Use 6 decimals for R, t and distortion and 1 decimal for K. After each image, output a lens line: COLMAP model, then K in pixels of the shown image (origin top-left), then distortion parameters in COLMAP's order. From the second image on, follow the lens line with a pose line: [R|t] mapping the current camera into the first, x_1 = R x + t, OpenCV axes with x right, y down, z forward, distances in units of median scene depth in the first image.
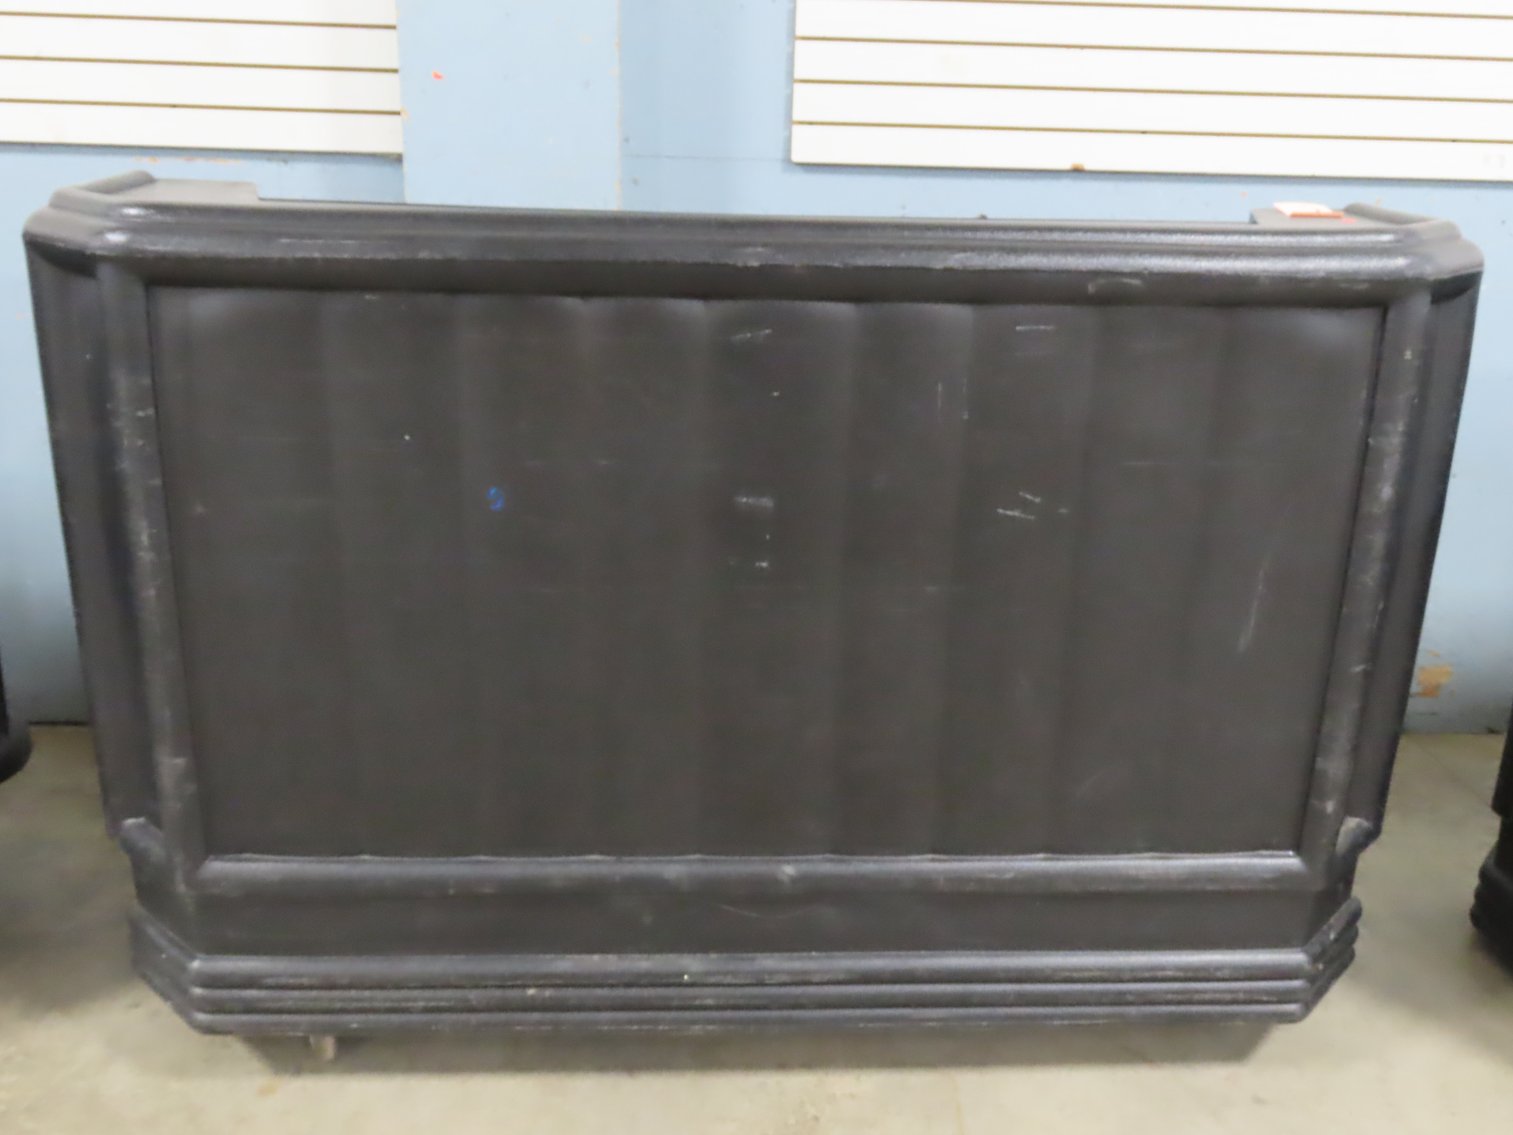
lens RADIAL K [[1528.1, 0, 756.9], [0, 1528.1, 474.2], [0, 0, 1]] dist [-0.056165, 0.006871]
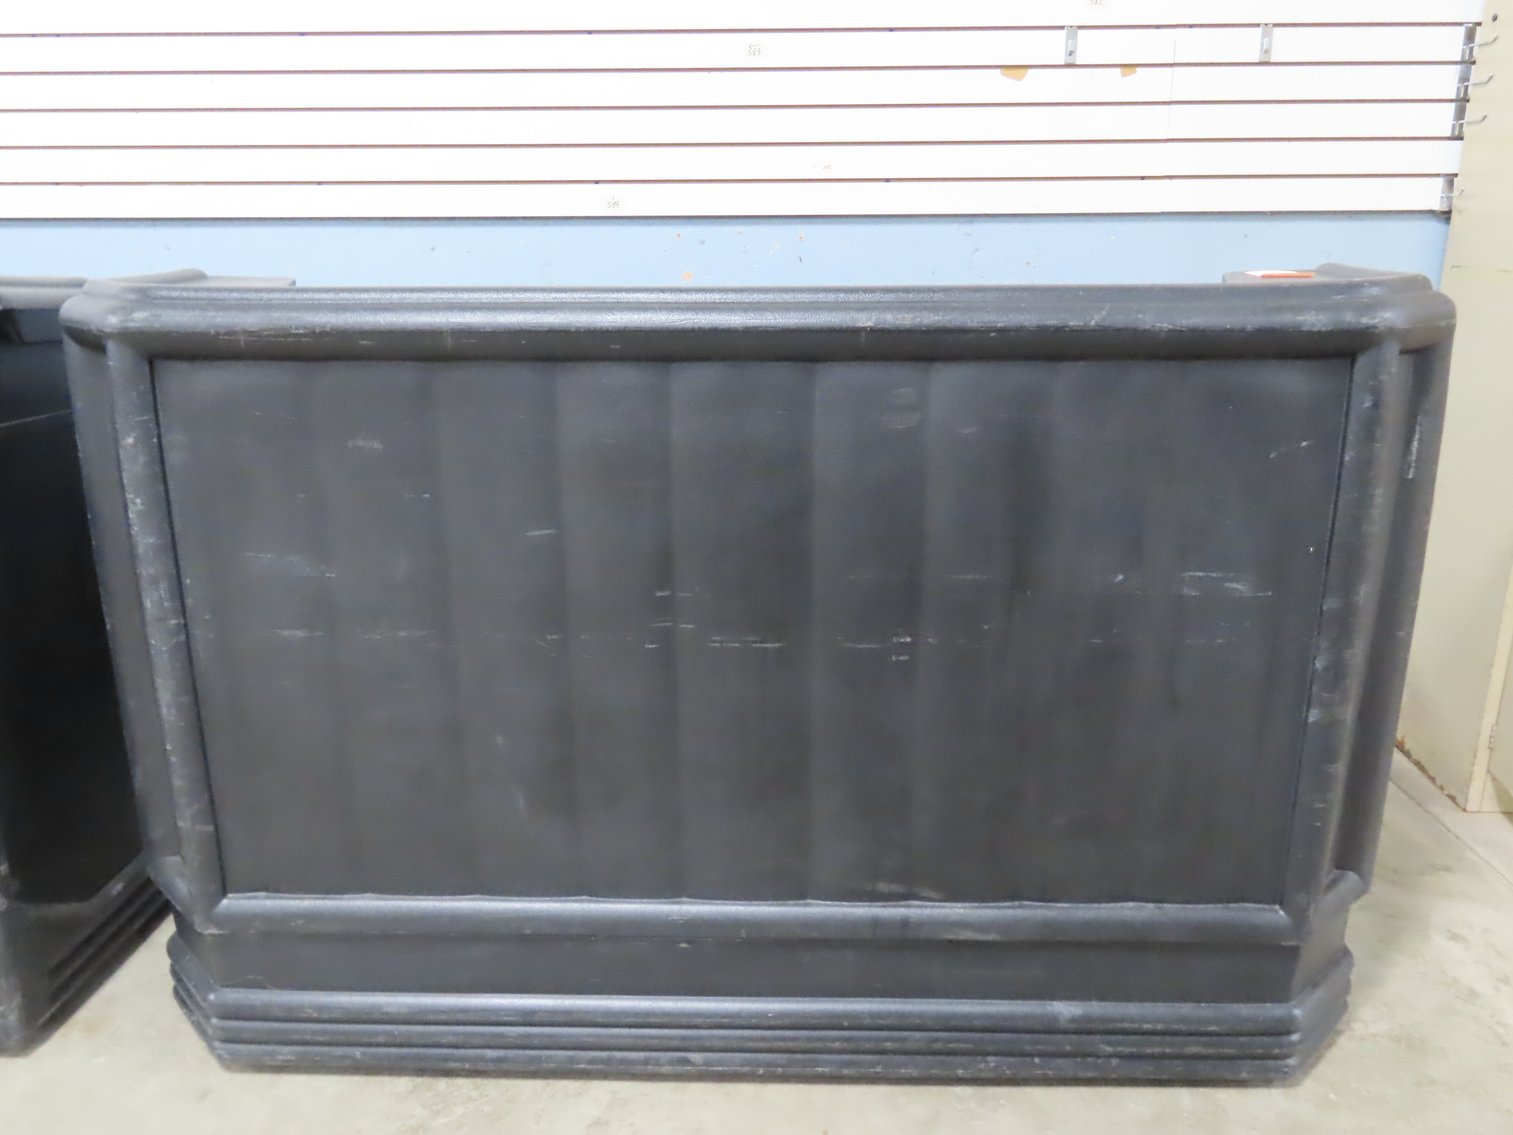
lens RADIAL K [[1462.6, 0, 758.2], [0, 1462.6, 497.7], [0, 0, 1]] dist [-0.012956, -0.014005]
pose [[0.995749, -0.009452, -0.091625, 0.113739], [0.007300, 0.999690, -0.023789, 0.001395], [0.091821, 0.023019, 0.995509, 0.007117]]
